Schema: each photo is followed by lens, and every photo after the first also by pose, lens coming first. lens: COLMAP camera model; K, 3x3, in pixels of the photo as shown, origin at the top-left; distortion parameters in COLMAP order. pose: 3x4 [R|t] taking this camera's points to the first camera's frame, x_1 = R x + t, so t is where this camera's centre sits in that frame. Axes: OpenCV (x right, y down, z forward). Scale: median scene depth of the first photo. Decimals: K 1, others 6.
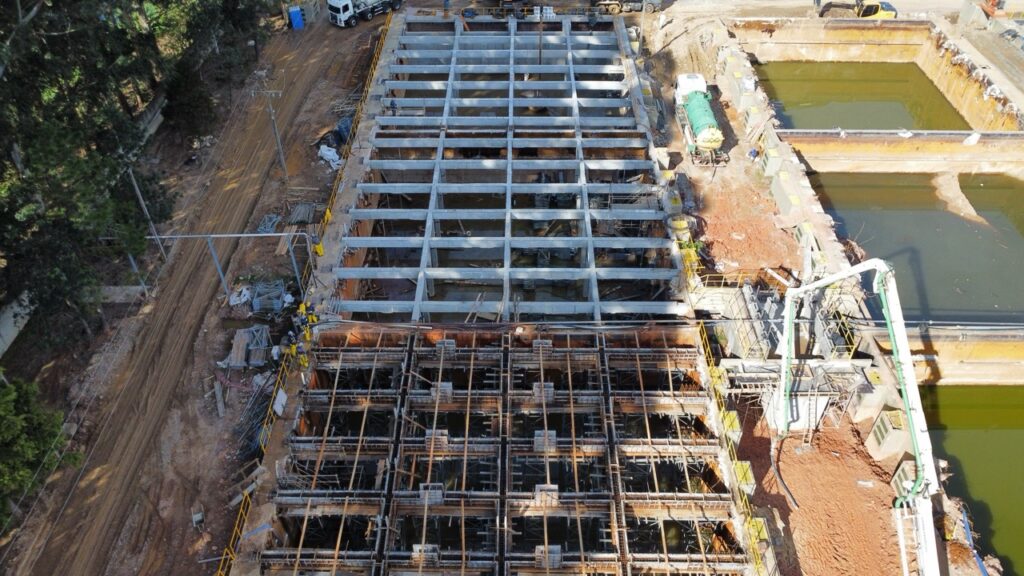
lens RADIAL K [[744.7, 0, 507.5], [0, 744.7, 287.4], [0, 0, 1]] dist [-0.026515, -0.011983]
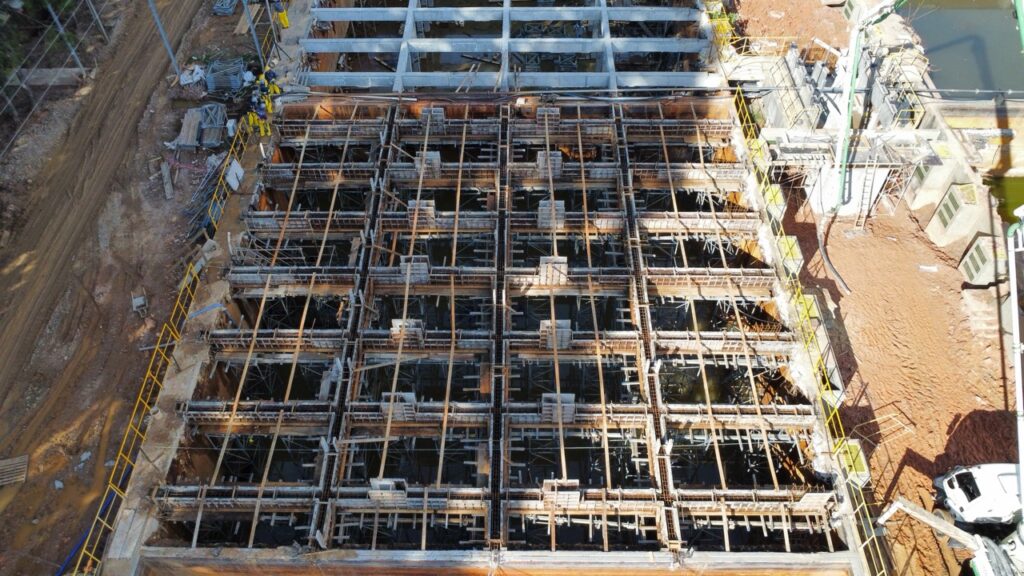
lens RADIAL K [[744.7, 0, 507.5], [0, 744.7, 287.4], [0, 0, 1]] dist [-0.026515, -0.011983]
pose [[1.000000, -0.000384, 0.000397, 0.000933], [0.000325, 0.990213, 0.139566, 0.162288], [-0.000447, -0.139566, 0.990213, 0.152158]]
